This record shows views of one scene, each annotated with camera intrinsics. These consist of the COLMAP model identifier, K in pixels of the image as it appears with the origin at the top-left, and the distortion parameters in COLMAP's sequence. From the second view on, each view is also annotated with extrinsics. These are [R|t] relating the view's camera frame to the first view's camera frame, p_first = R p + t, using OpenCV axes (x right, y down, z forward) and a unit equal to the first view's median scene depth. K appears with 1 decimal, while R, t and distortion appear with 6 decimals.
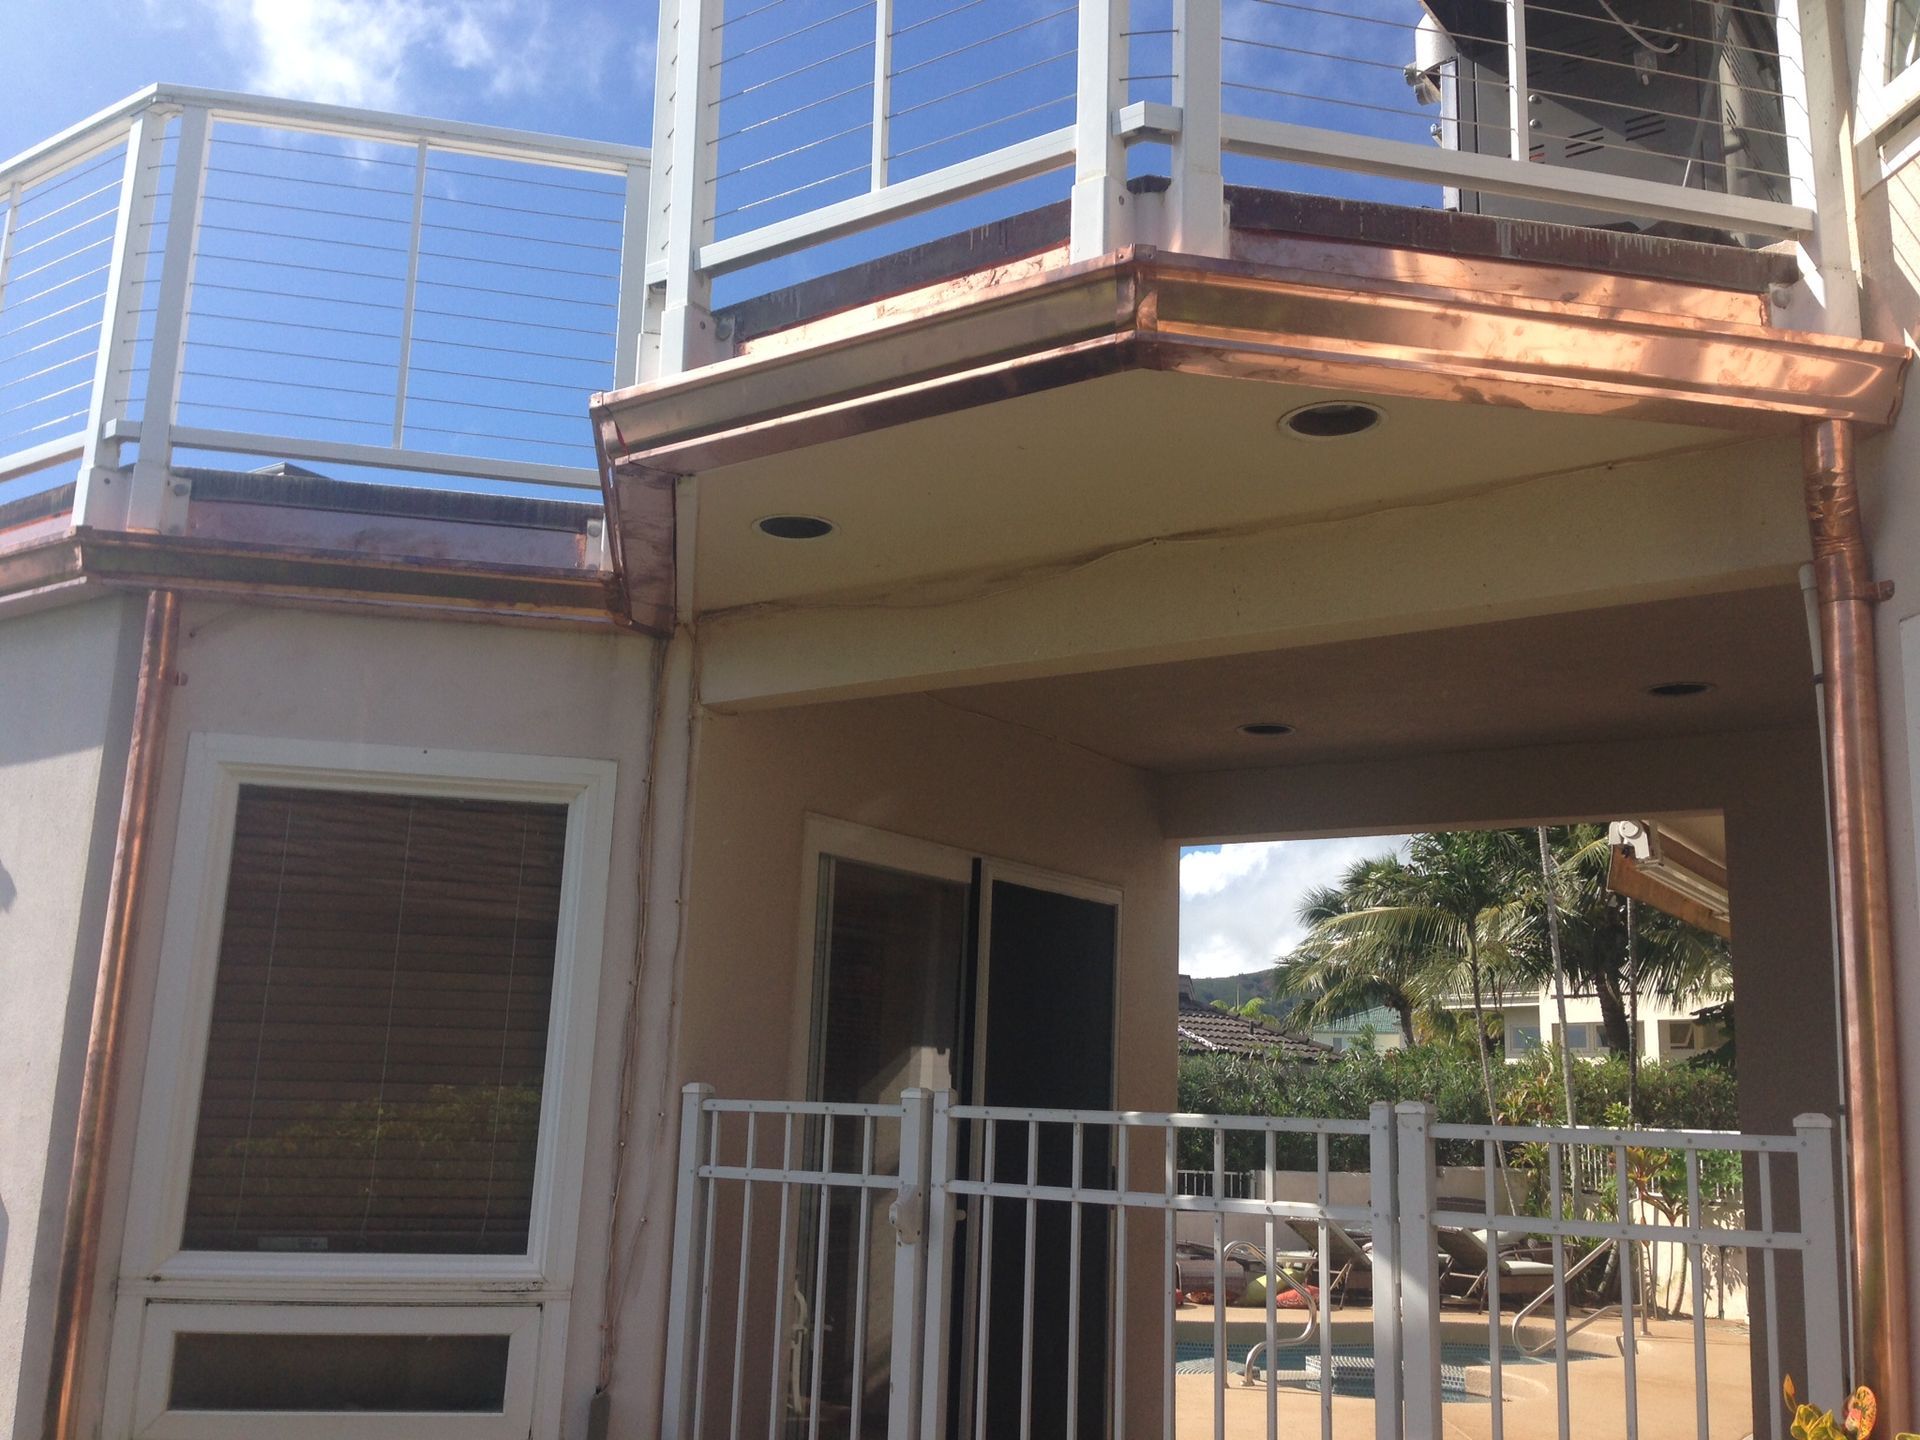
lens RADIAL K [[1752.0, 0, 960.0], [0, 1752.0, 720.0], [0, 0, 1]] dist [0.193232, -0.257264]
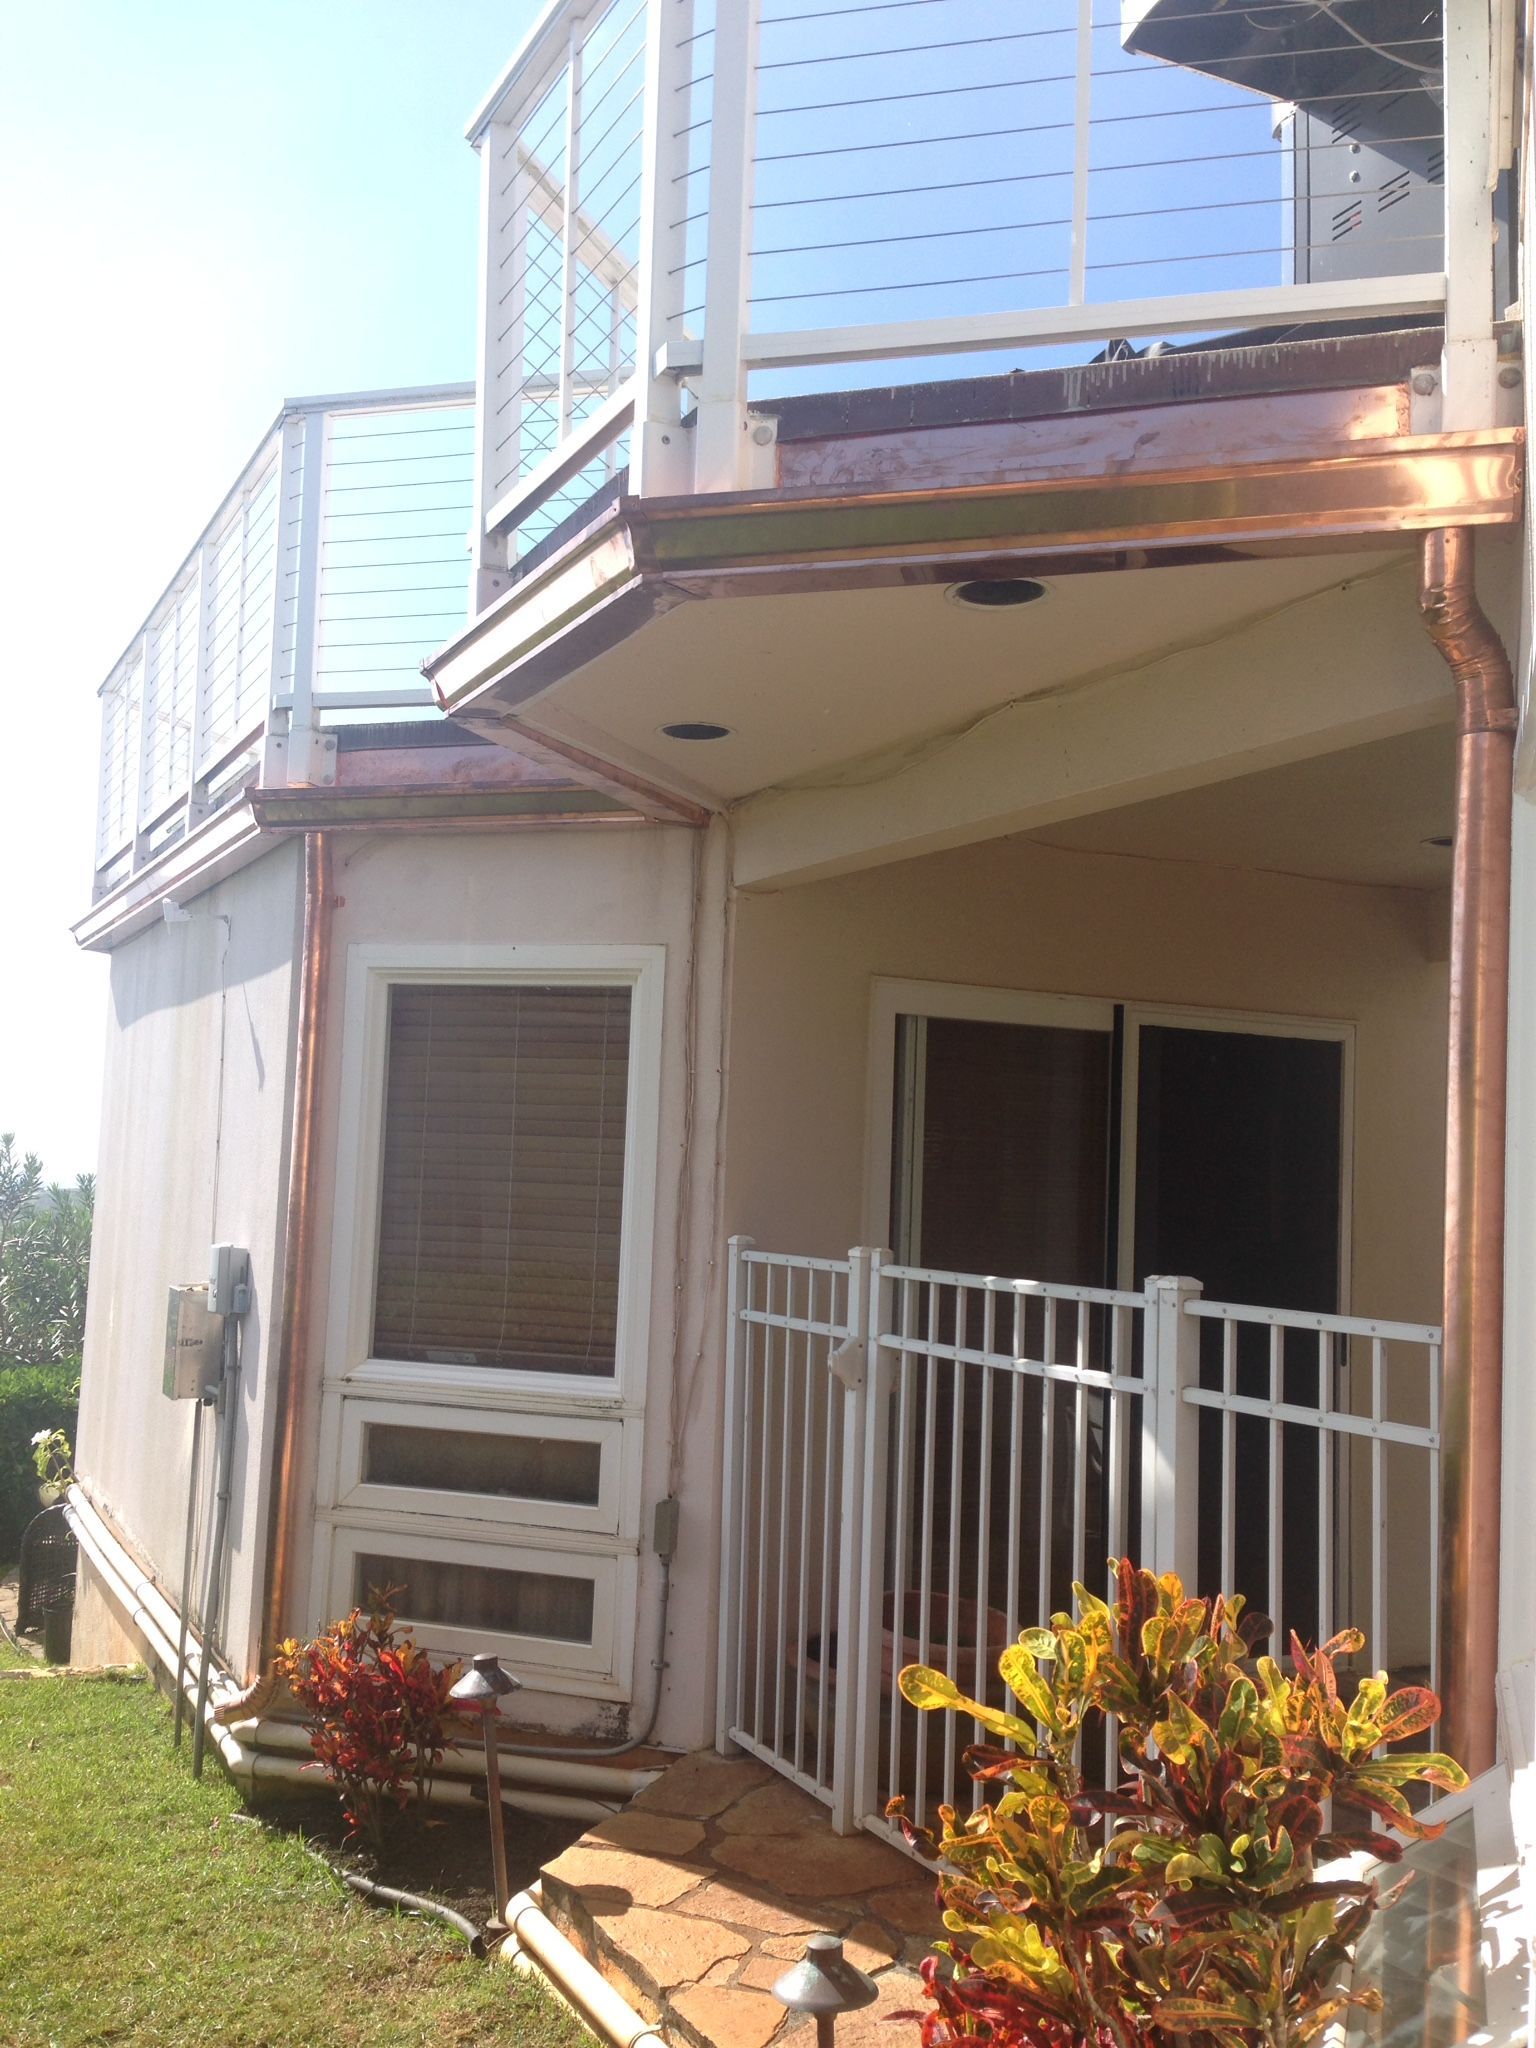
lens RADIAL K [[1868.8, 0, 766.8], [0, 1868.8, 994.9], [0, 0, 1]] dist [0.193232, -0.257264]
pose [[0.877324, -0.047441, -0.477549, 0.438003], [0.094671, 0.992656, 0.075311, -0.029695], [0.470469, -0.111282, 0.875372, 0.006358]]
